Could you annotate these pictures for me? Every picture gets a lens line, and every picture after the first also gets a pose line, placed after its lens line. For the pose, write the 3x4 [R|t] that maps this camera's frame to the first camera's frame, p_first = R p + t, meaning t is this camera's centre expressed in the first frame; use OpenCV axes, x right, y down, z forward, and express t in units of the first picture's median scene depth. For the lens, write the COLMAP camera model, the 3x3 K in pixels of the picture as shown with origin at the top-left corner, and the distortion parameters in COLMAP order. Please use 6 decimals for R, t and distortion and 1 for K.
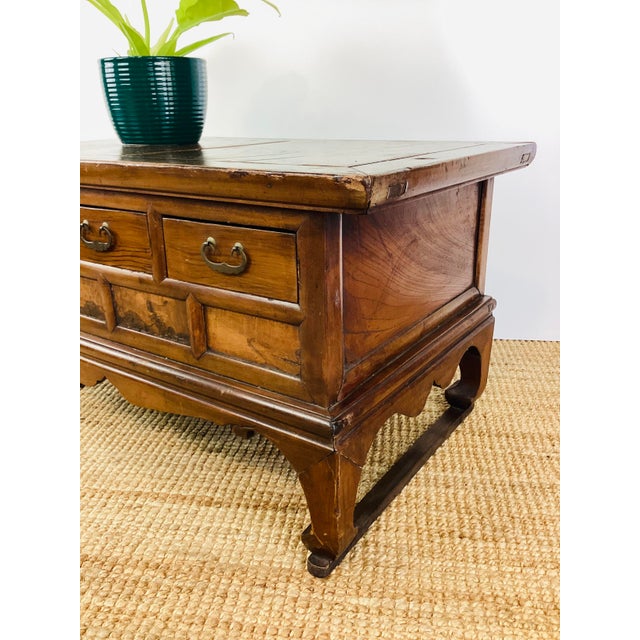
lens RADIAL K [[586.5, 0, 320.6], [0, 586.5, 323.6], [0, 0, 1]] dist [0.096730, -0.199051]
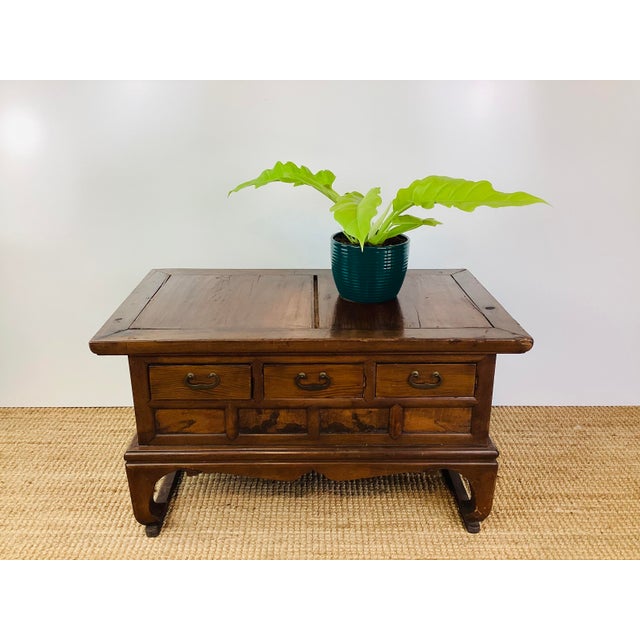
lens RADIAL K [[578.6, 0, 320.0], [0, 578.6, 320.0], [0, 0, 1]] dist [0.104660, -0.217917]
pose [[0.808427, -0.191091, 0.556714, -1.186969], [0.185936, 0.980310, 0.066484, -0.406261], [-0.558456, 0.049766, 0.828040, -0.264992]]
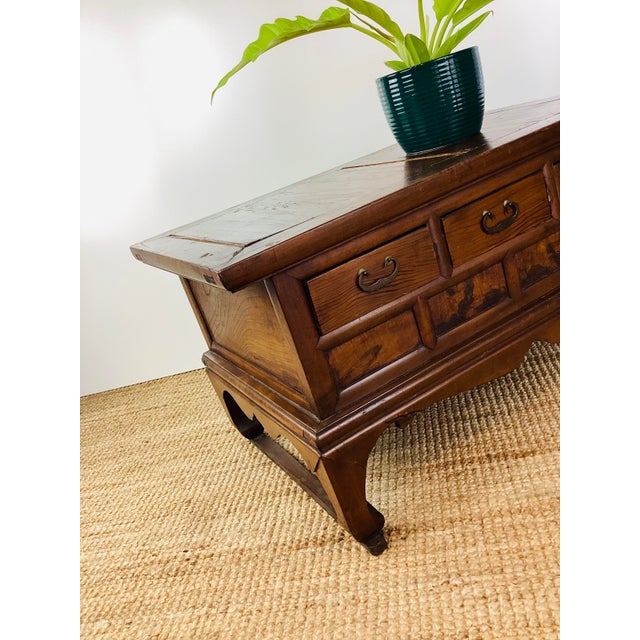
lens RADIAL K [[580.6, 0, 317.6], [0, 580.6, 323.2], [0, 0, 1]] dist [0.082004, -0.154643]
pose [[0.416643, -0.414116, 0.809269, -1.511404], [0.574466, 0.809880, 0.118671, -0.318089], [-0.704555, 0.415454, 0.575327, 0.702070]]
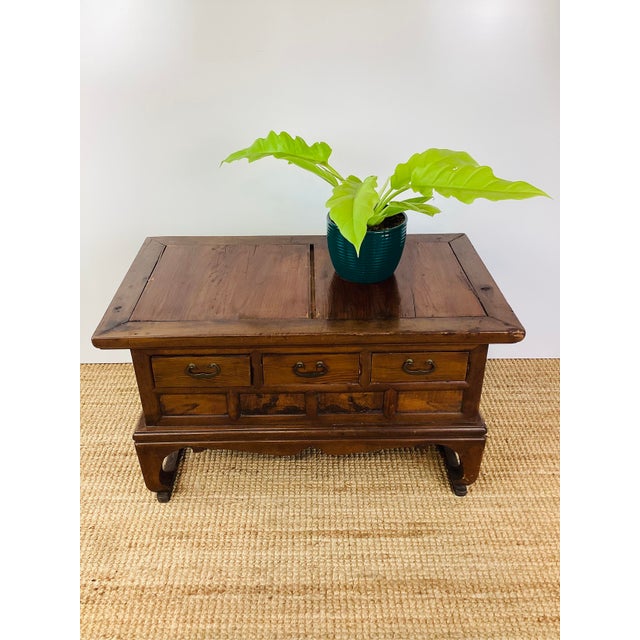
lens RADIAL K [[576.6, 0, 317.0], [0, 576.6, 326.0], [0, 0, 1]] dist [0.110655, -0.217000]
pose [[0.807579, -0.298231, 0.508797, -1.134256], [0.194800, 0.949188, 0.247173, -0.647980], [-0.556659, -0.100499, 0.824640, -0.278854]]
